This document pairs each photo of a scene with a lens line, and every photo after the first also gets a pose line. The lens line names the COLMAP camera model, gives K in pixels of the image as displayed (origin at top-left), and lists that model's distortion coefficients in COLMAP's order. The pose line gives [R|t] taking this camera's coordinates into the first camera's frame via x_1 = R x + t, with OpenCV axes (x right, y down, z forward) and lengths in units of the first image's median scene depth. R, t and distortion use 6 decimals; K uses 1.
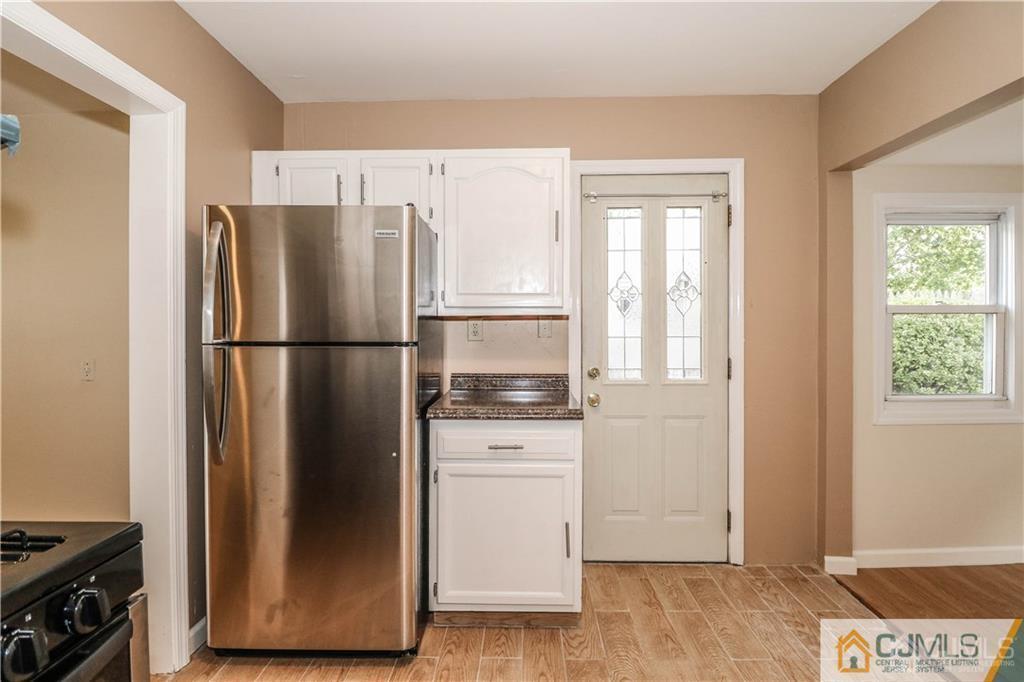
lens RADIAL K [[485.5, 0, 512.8], [0, 485.5, 333.8], [0, 0, 1]] dist [-0.006977, -0.002904]
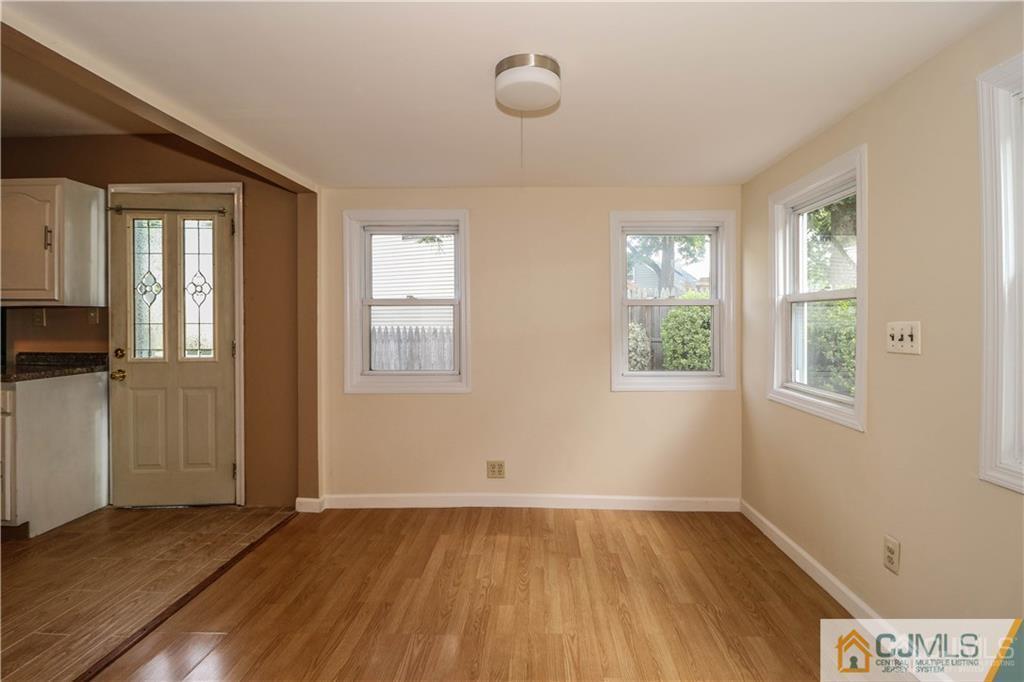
lens RADIAL K [[485.5, 0, 507.8], [0, 485.5, 332.2], [0, 0, 1]] dist [-0.006977, -0.002904]
pose [[0.999961, 0.001324, -0.008733, 1.163139], [-0.001274, 0.999983, 0.005645, 0.021747], [0.008740, -0.005633, 0.999946, -0.240741]]
